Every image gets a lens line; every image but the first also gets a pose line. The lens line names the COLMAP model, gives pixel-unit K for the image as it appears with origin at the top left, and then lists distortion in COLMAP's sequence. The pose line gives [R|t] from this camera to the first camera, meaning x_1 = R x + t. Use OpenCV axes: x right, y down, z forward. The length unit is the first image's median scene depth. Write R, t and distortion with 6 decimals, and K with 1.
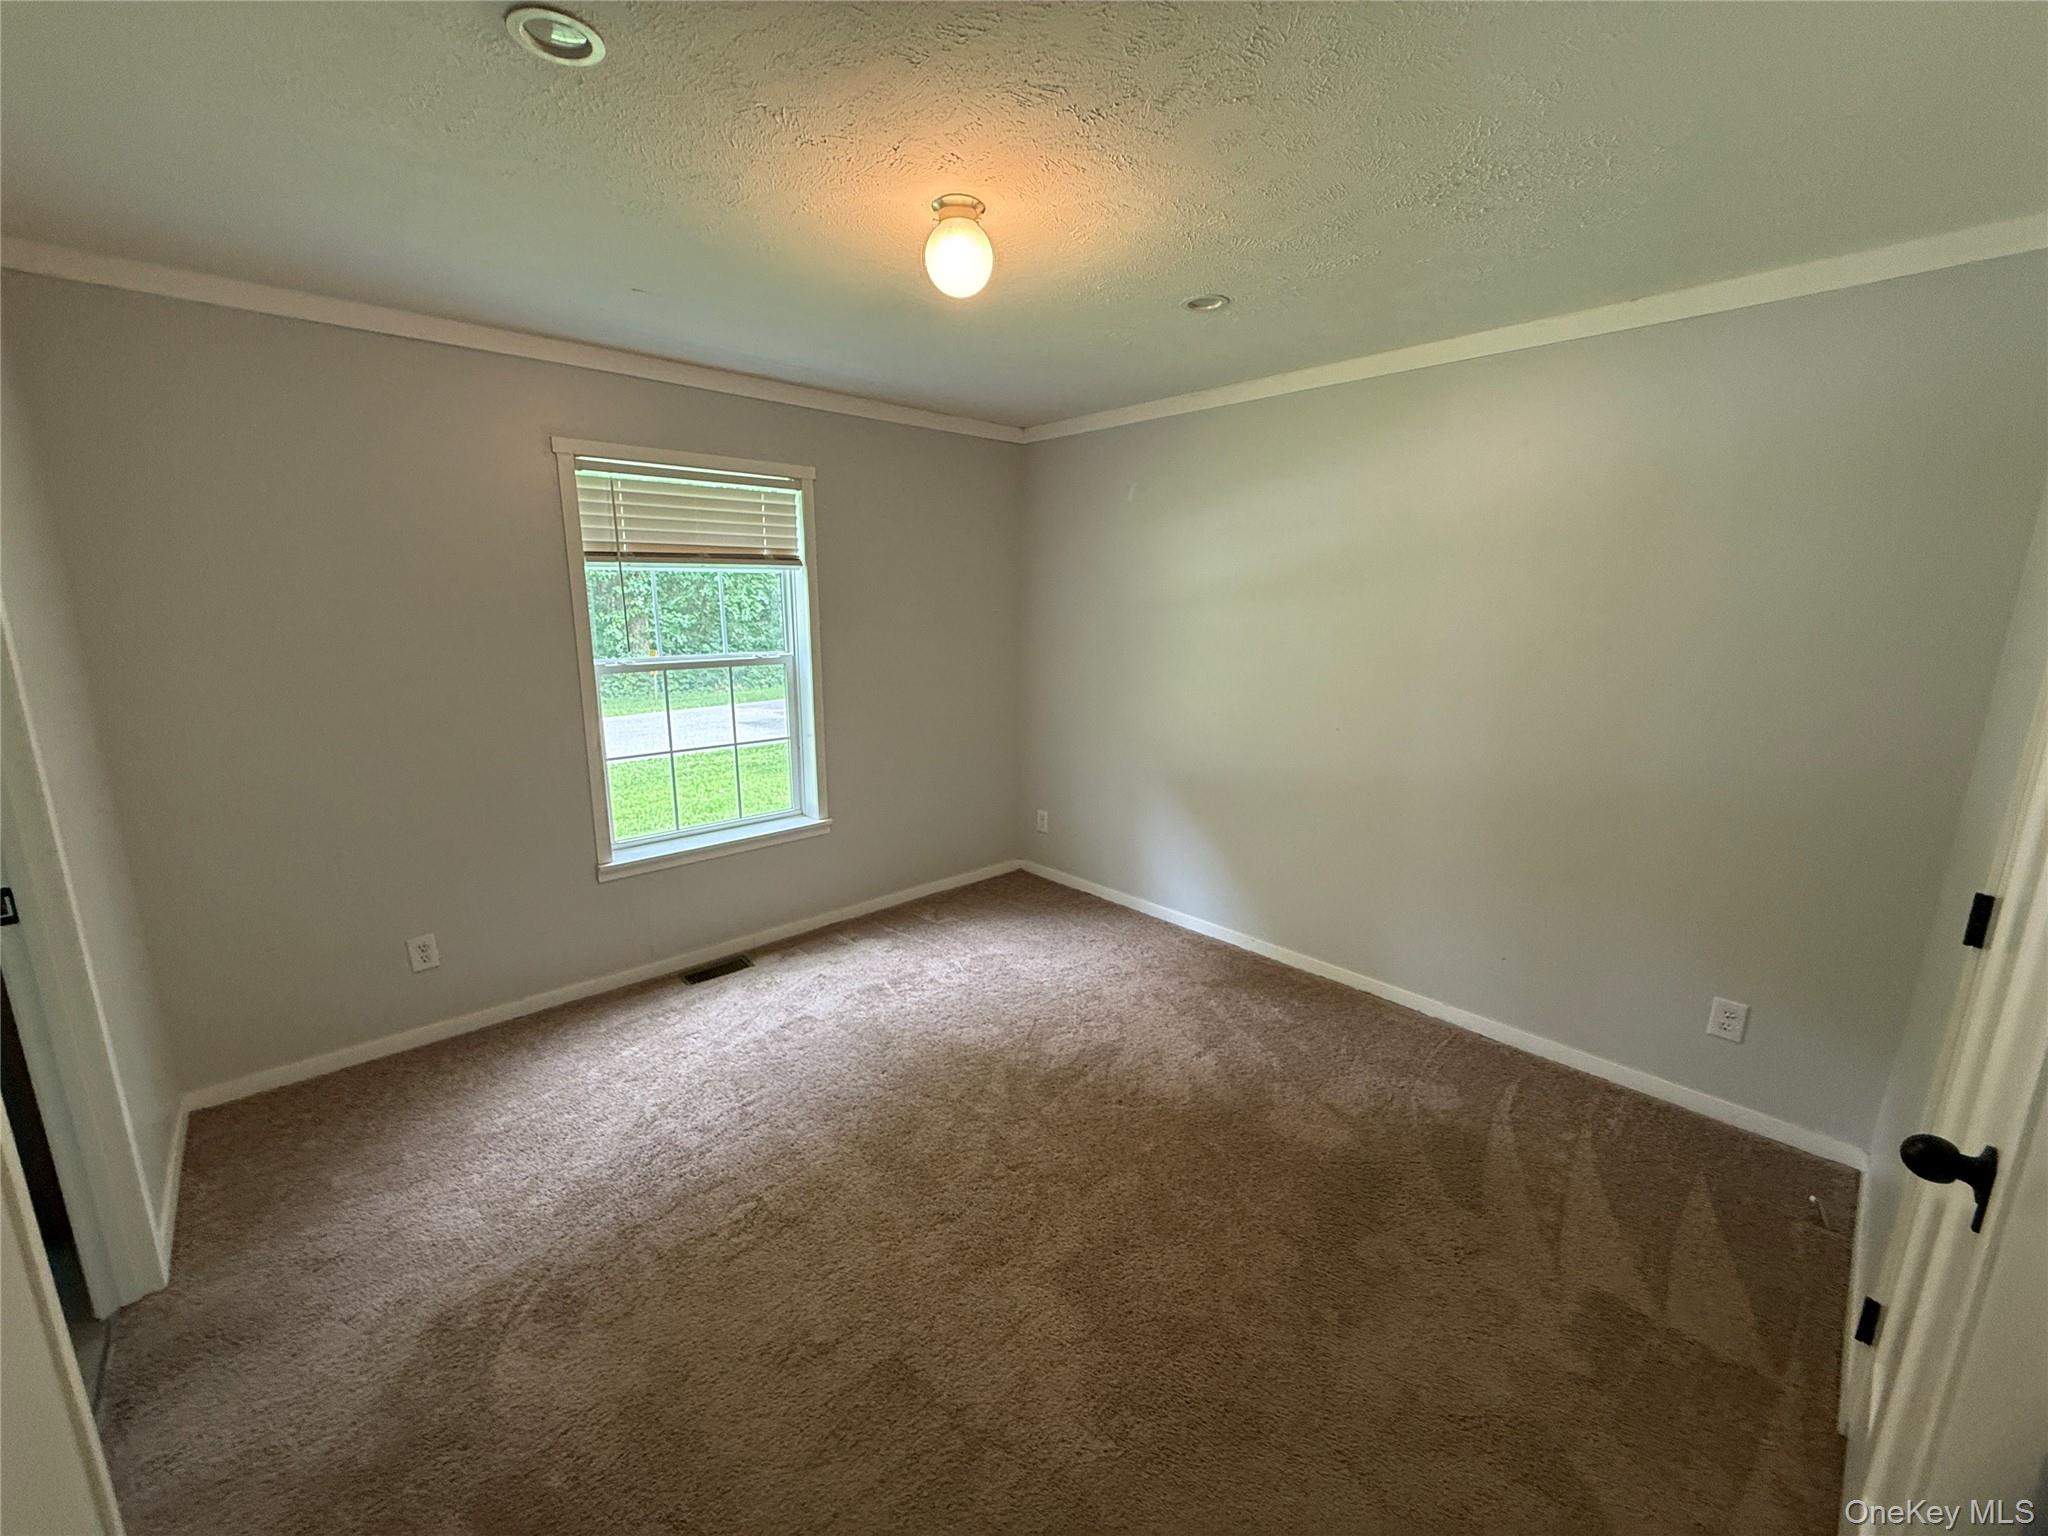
lens RADIAL K [[819.5, 0, 1021.9], [0, 819.5, 770.3], [0, 0, 1]] dist [0.002824, -0.001392]
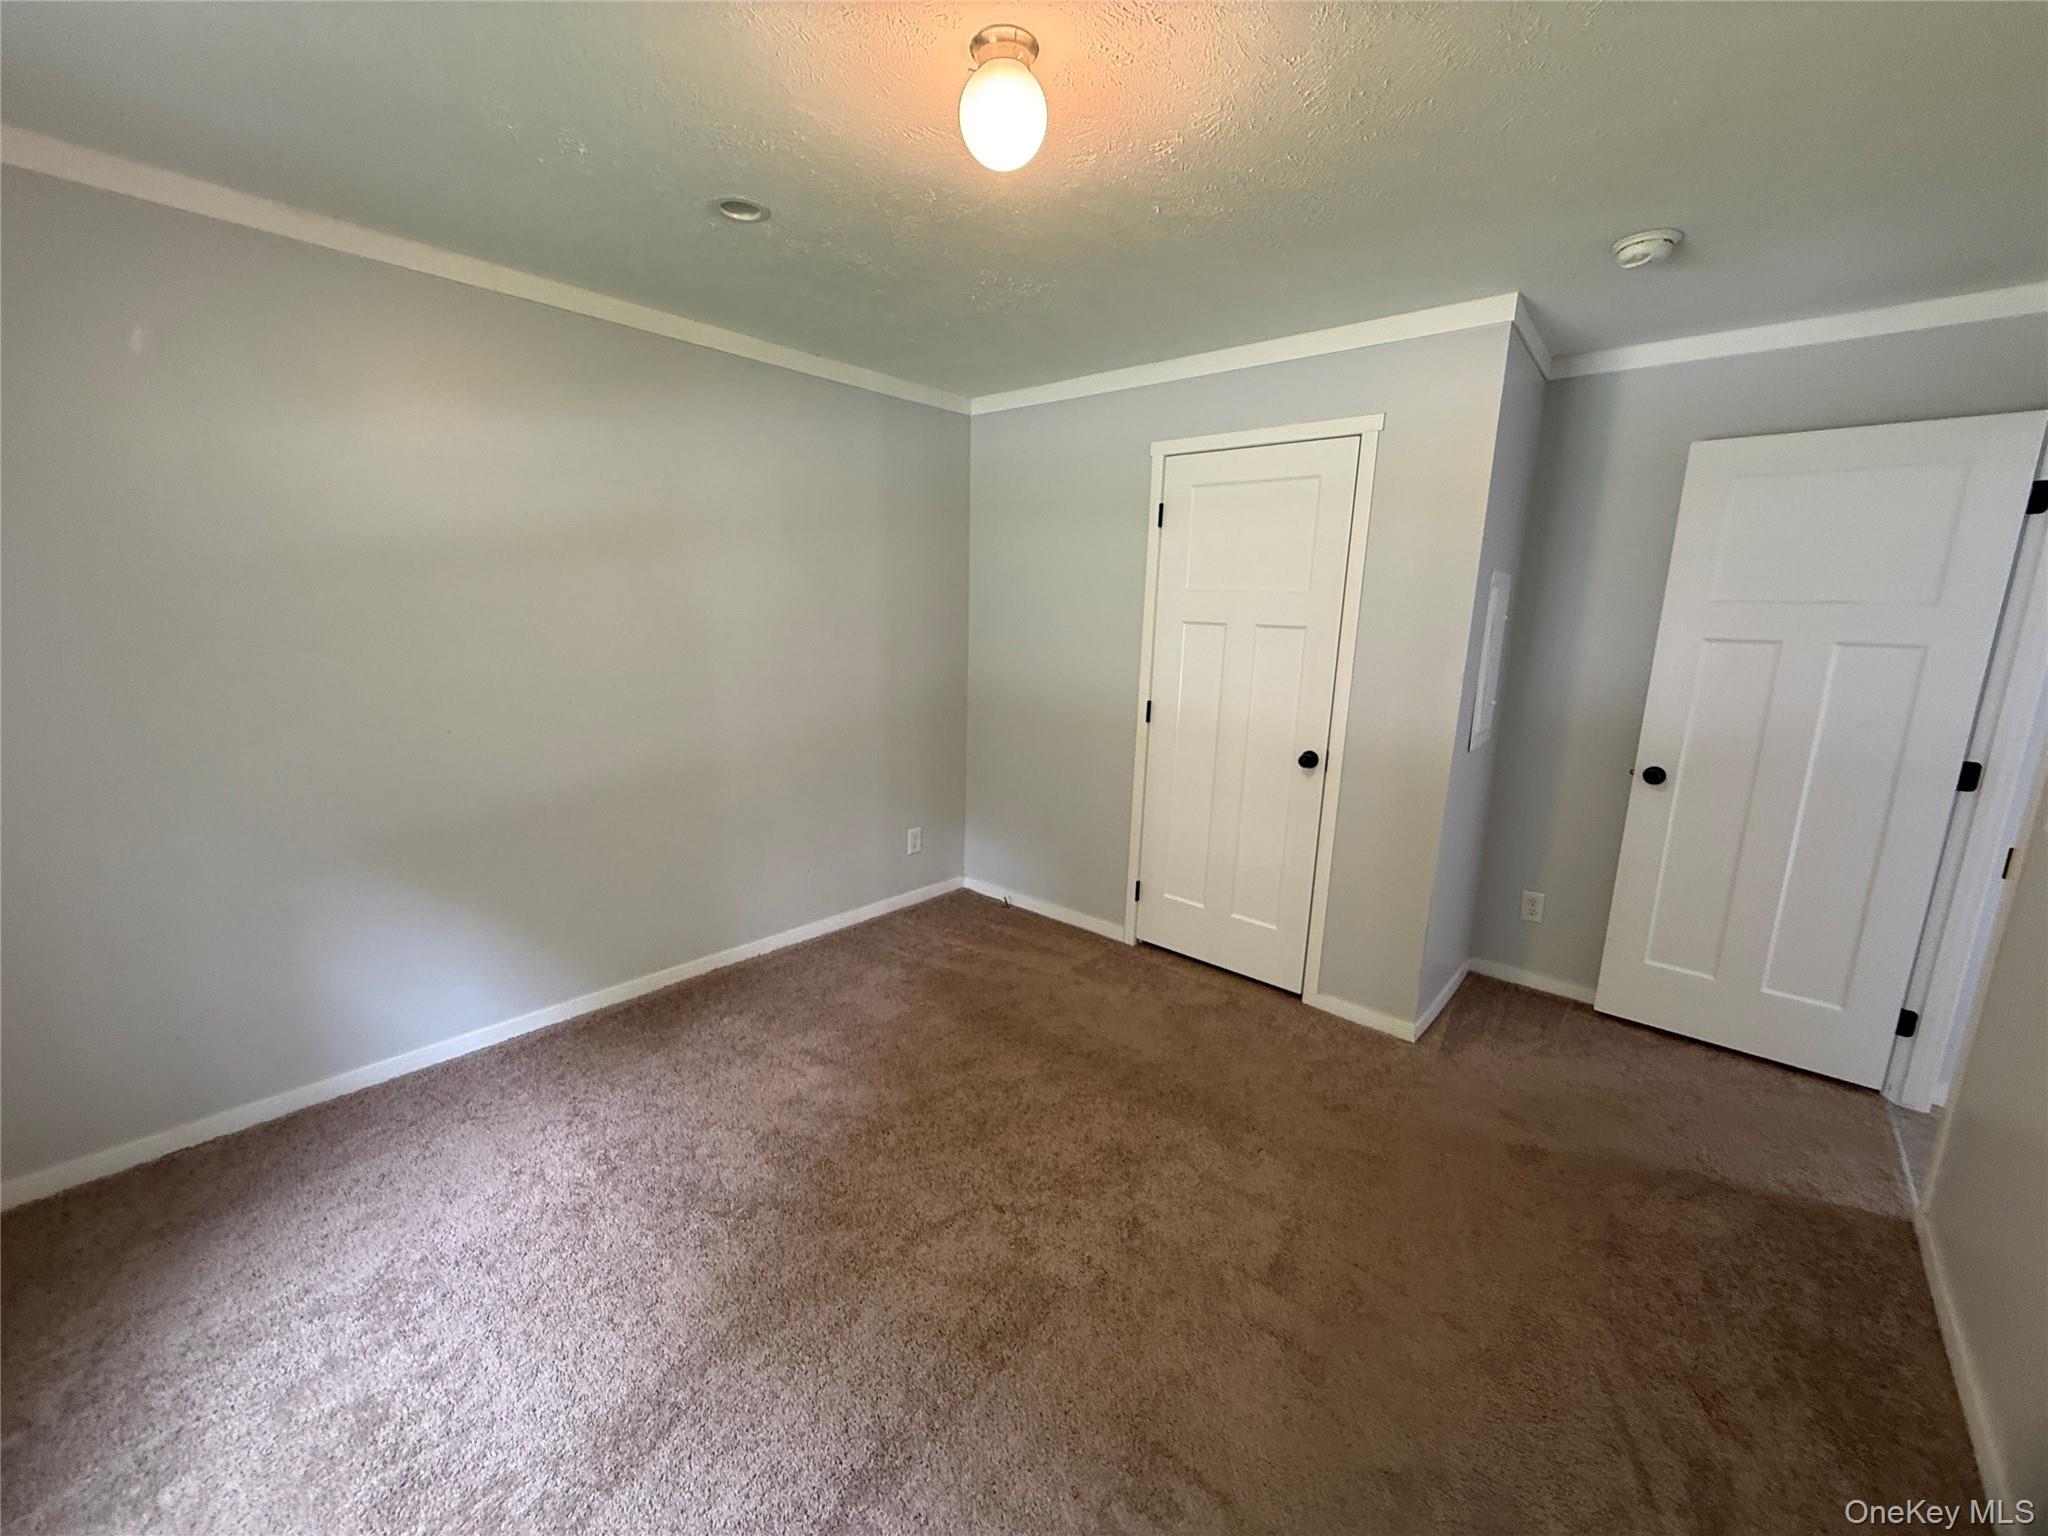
lens RADIAL K [[819.5, 0, 1027.4], [0, 819.5, 761.2], [0, 0, 1]] dist [0.002824, -0.001392]
pose [[-0.103497, -0.196520, 0.975022, -0.598162], [0.184756, 0.959428, 0.212988, -0.125656], [-0.977320, 0.202185, -0.062990, 0.718385]]
